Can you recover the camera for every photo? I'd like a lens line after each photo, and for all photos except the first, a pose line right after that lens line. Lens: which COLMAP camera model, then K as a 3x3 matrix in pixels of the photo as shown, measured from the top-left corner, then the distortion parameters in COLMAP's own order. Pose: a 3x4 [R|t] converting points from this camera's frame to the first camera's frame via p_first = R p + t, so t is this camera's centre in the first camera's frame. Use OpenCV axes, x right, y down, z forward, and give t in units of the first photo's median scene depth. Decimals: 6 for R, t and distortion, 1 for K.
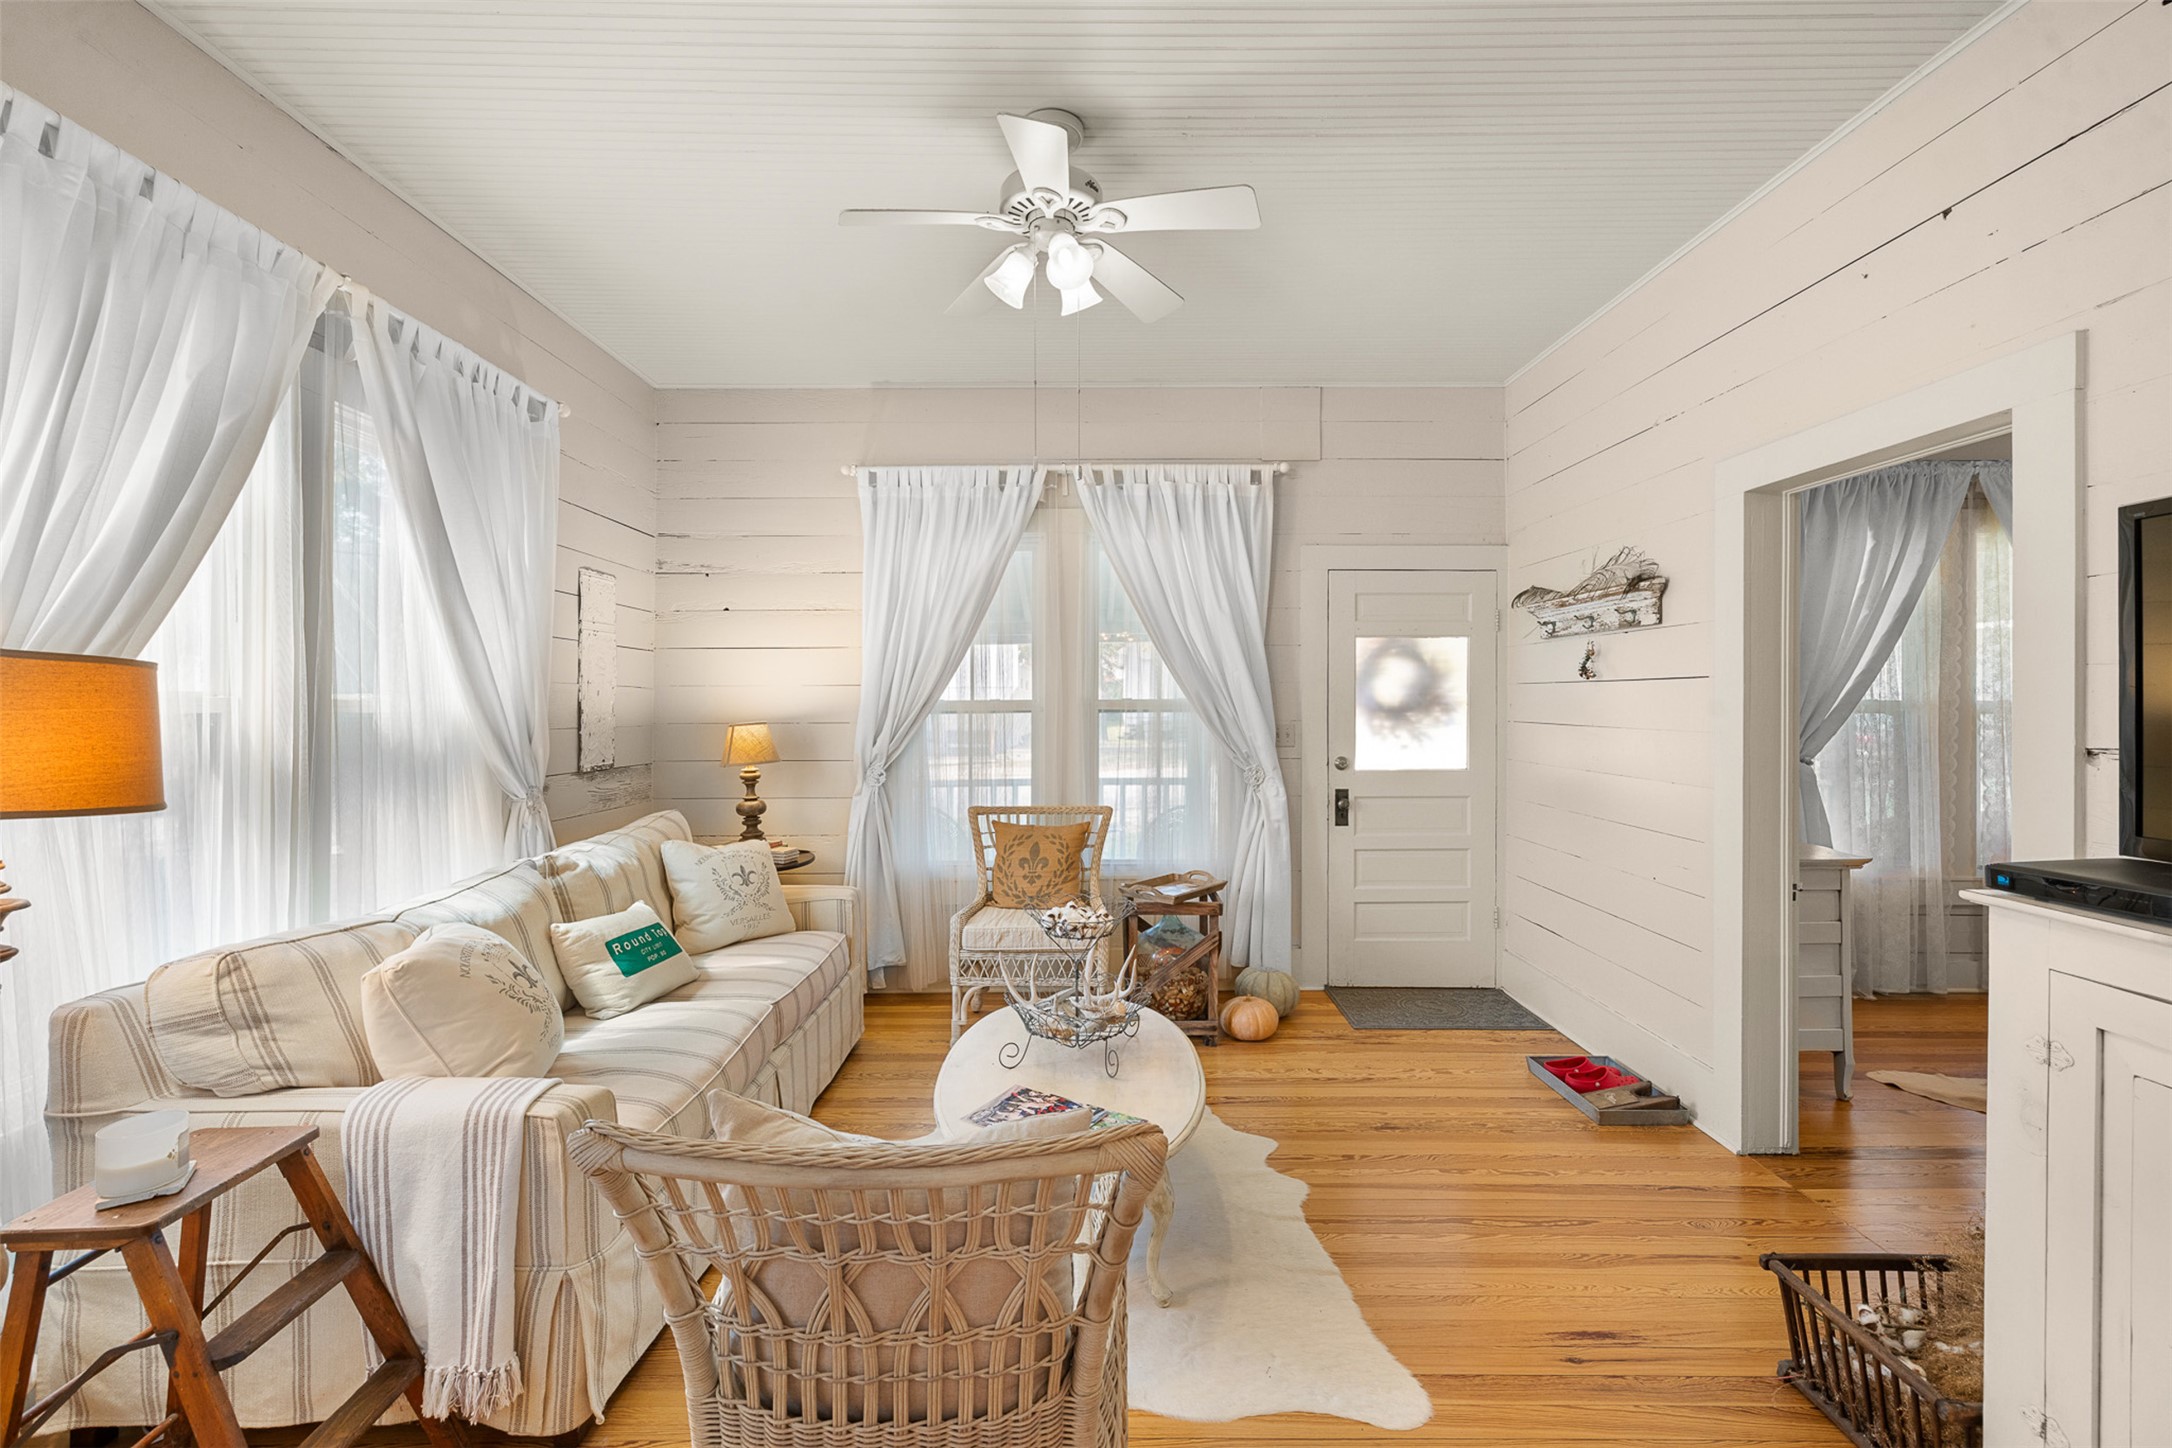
lens RADIAL K [[908.9, 0, 1094.5], [0, 908.9, 707.5], [0, 0, 1]] dist [0.002424, -0.000032]
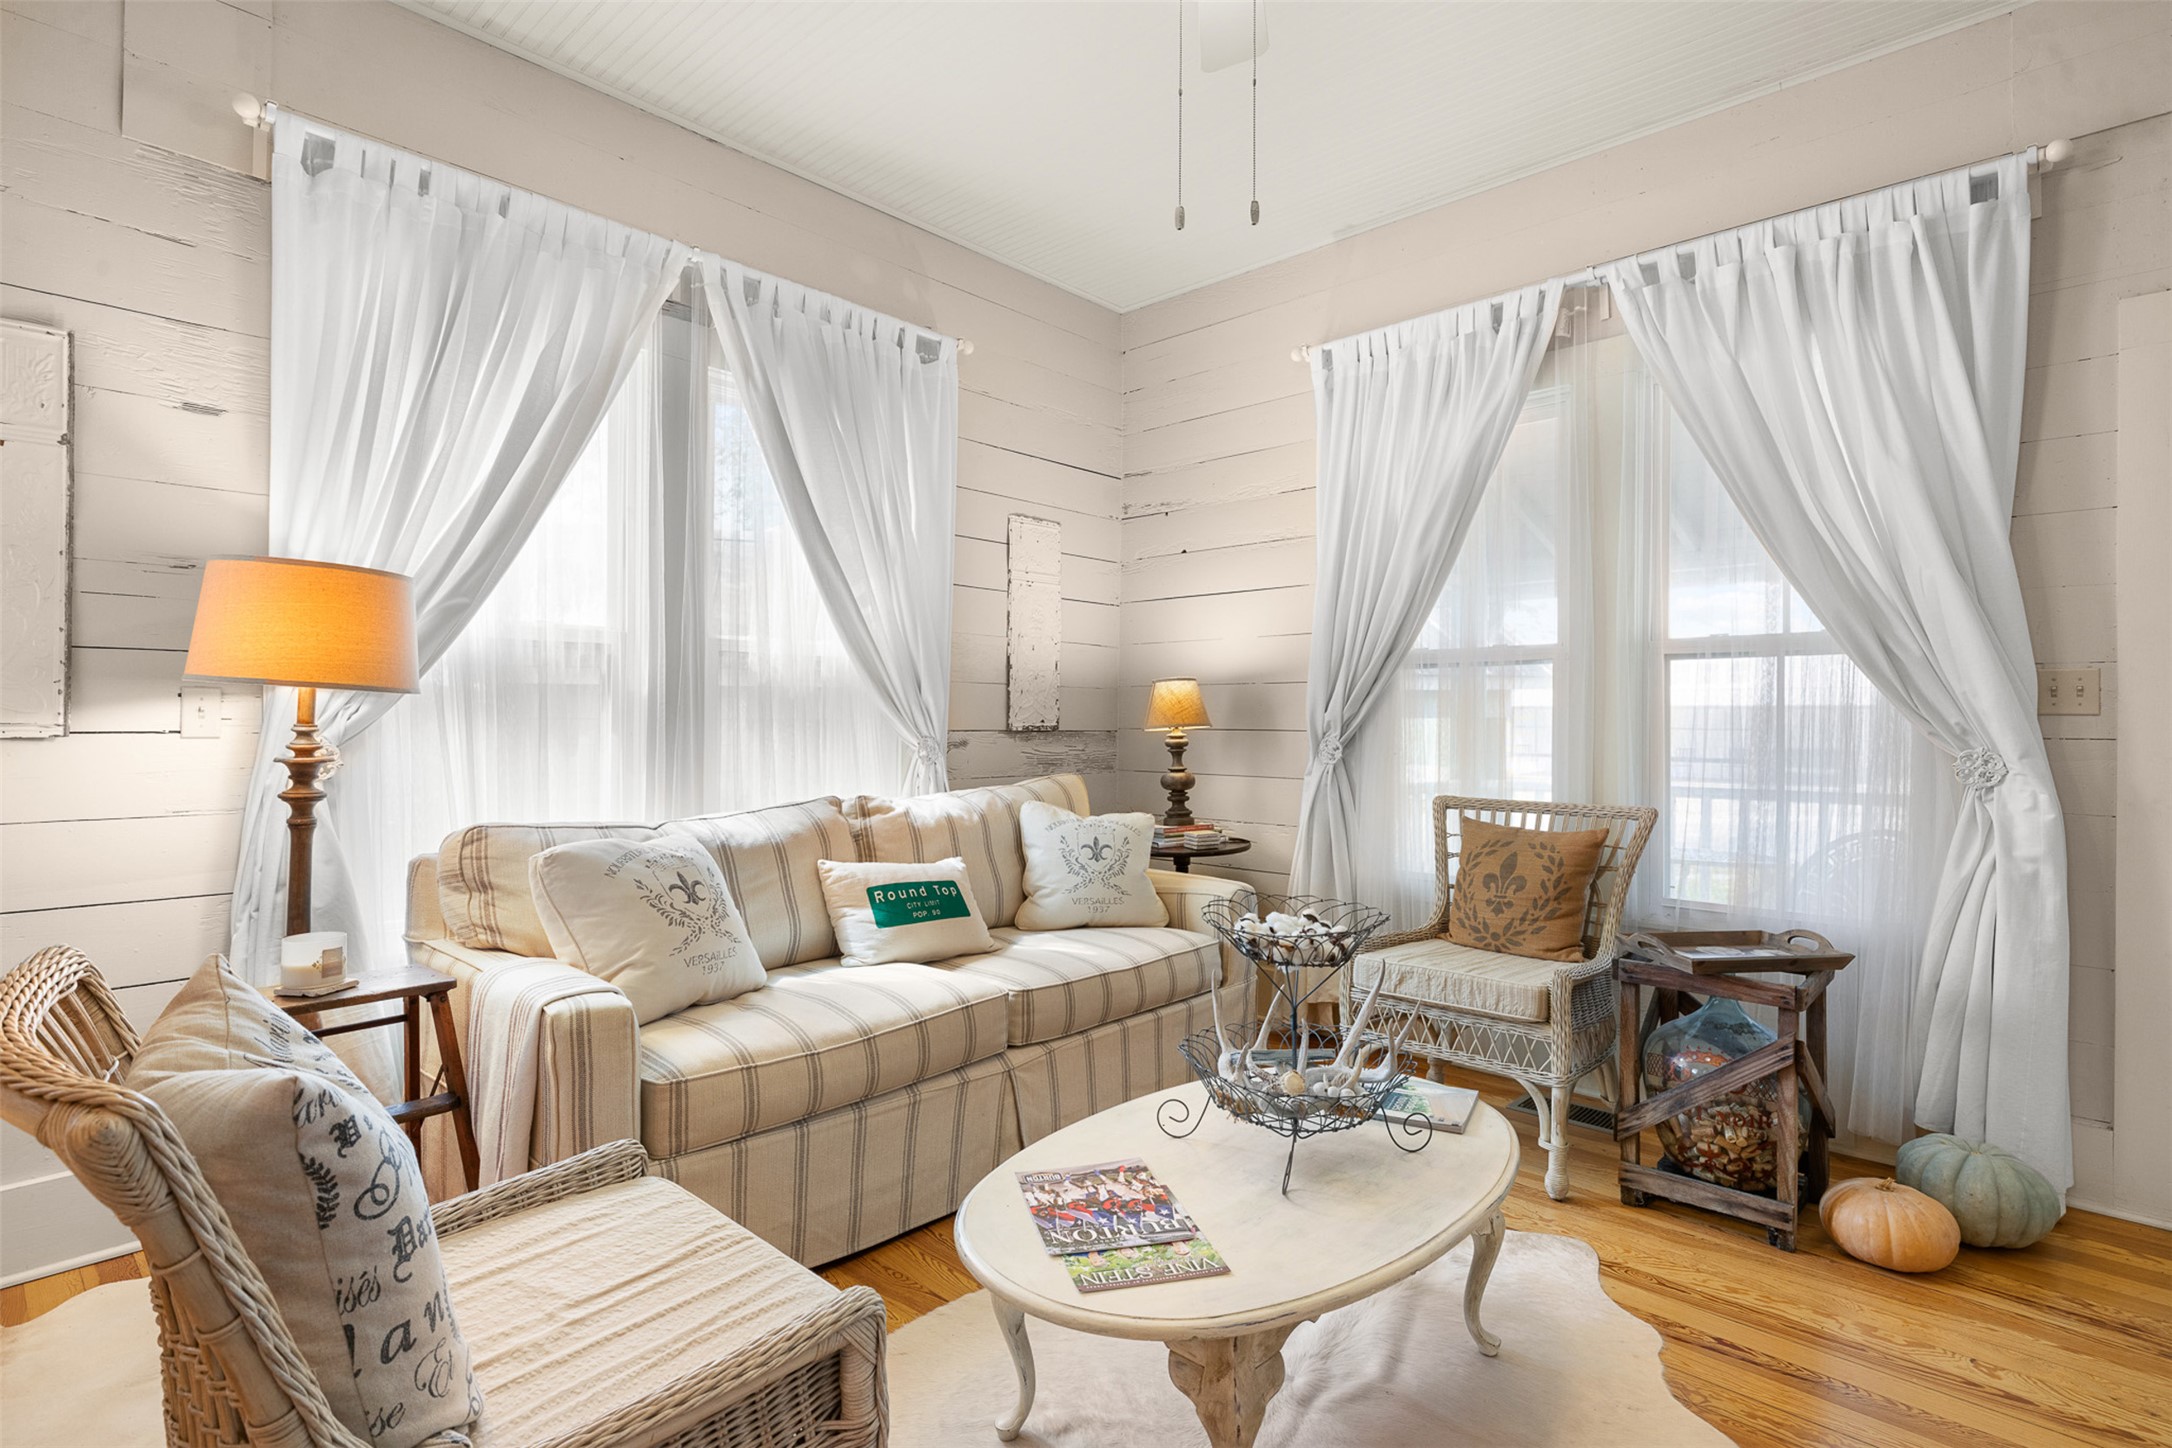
lens RADIAL K [[1068.0, 0, 1094.3], [0, 1068.0, 716.3], [0, 0, 1]] dist [-0.005398, 0.002068]
pose [[0.727769, 0.003014, -0.685816, 0.255526], [-0.006587, 0.999975, -0.002595, 0.057204], [0.685791, 0.006406, 0.727771, 0.246125]]
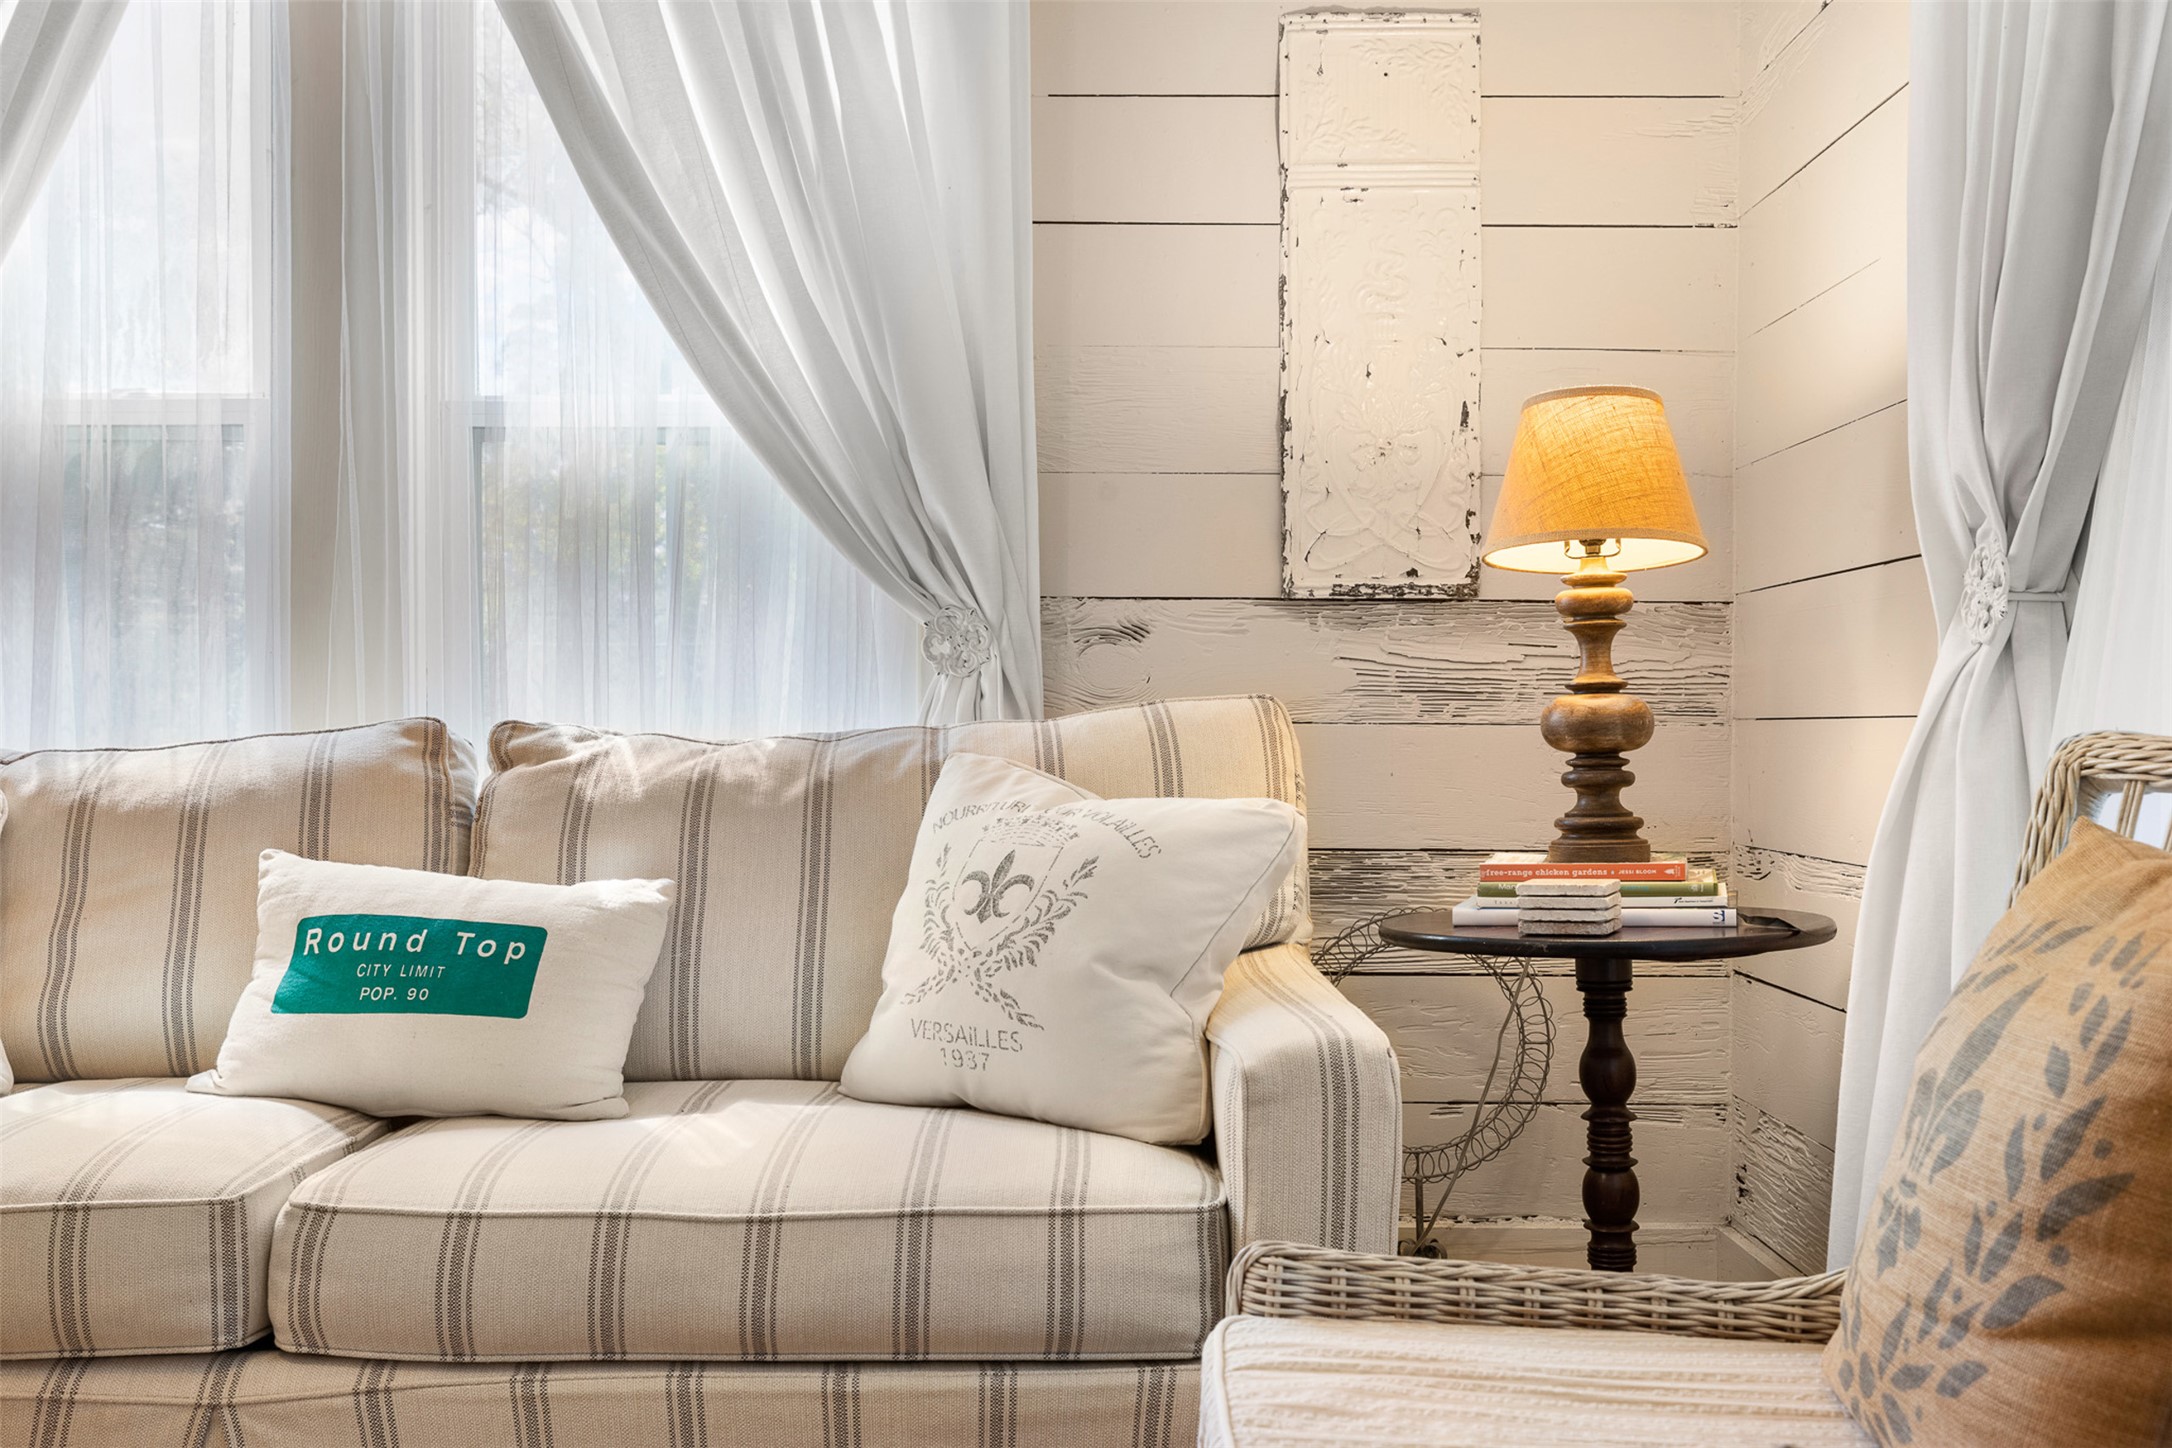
lens RADIAL K [[2128.5, 0, 1069.8], [0, 2128.5, 733.3], [0, 0, 1]] dist [-0.003814, 0.000000]
pose [[-0.030800, 0.000483, -0.999525, 0.252571], [0.000223, 1.000000, 0.000477, 0.120112], [0.999526, -0.000209, -0.030800, 0.919461]]
